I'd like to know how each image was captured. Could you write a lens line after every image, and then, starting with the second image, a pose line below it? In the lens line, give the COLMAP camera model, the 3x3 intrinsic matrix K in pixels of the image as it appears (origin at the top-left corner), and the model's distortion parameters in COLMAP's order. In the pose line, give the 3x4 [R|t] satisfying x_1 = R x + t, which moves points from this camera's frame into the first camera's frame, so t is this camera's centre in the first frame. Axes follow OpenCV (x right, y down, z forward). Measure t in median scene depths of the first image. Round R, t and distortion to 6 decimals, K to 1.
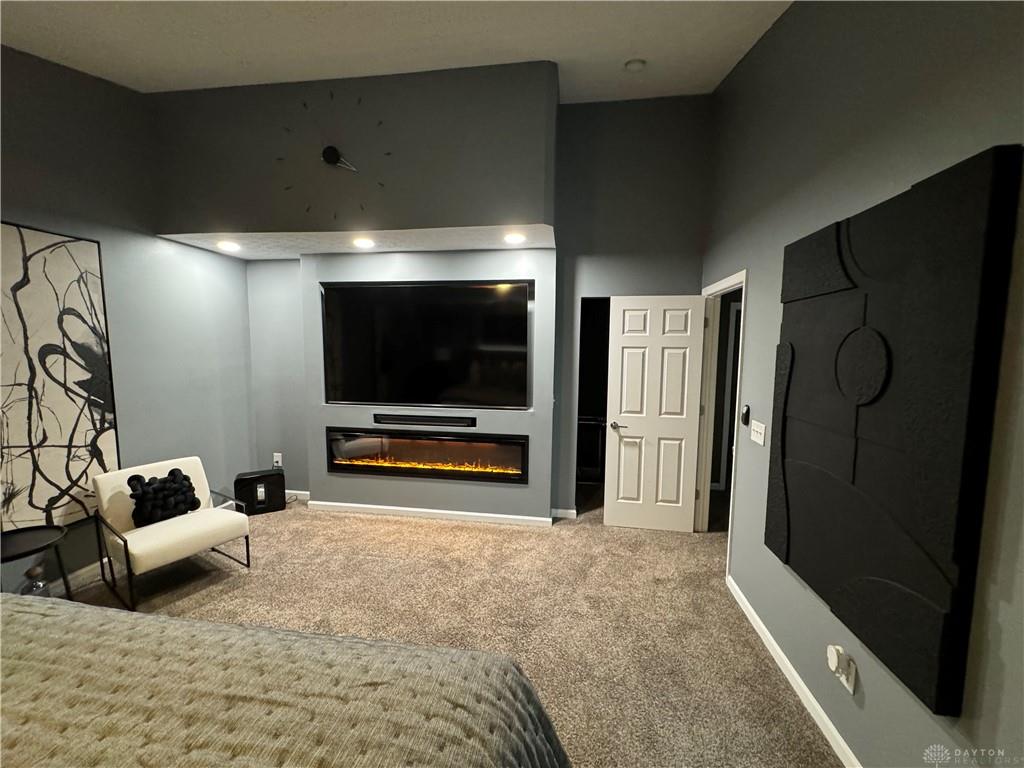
lens RADIAL K [[409.7, 0, 512.9], [0, 409.7, 383.4], [0, 0, 1]] dist [0.000455, 0.000095]
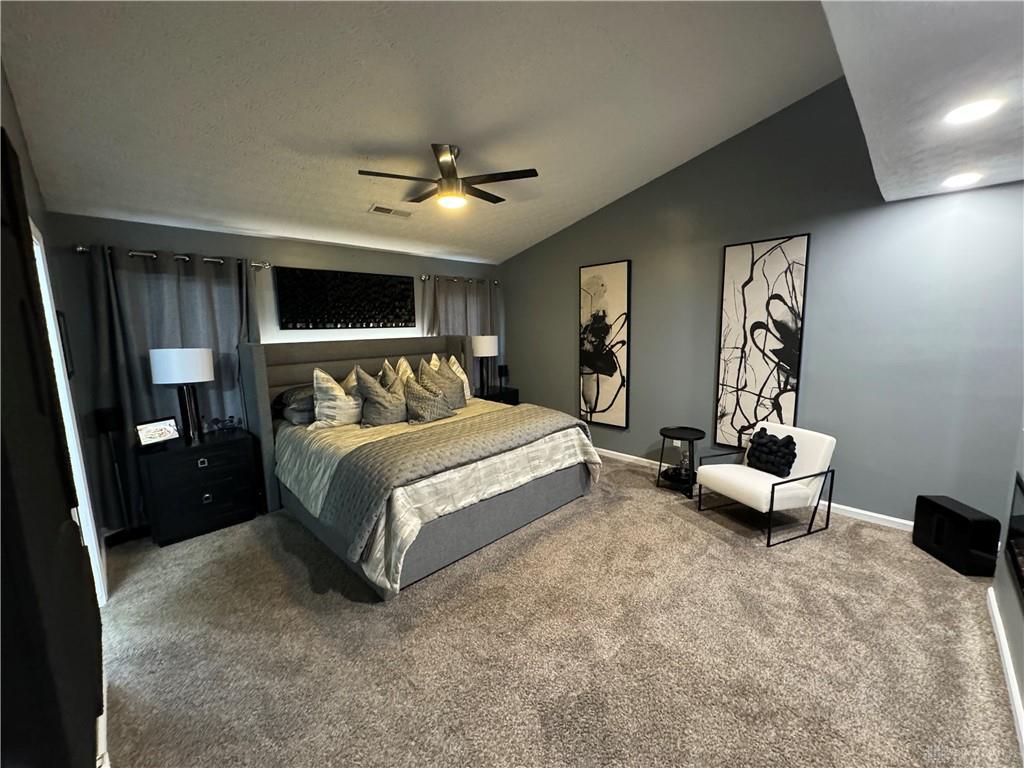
lens RADIAL K [[409.7, 0, 514.3], [0, 409.7, 383.7], [0, 0, 1]] dist [0.000455, 0.000095]
pose [[-0.595681, 0.116172, -0.794775, 0.505070], [-0.063299, 0.979618, 0.190633, -0.096471], [0.800723, 0.163865, -0.576187, 1.110456]]
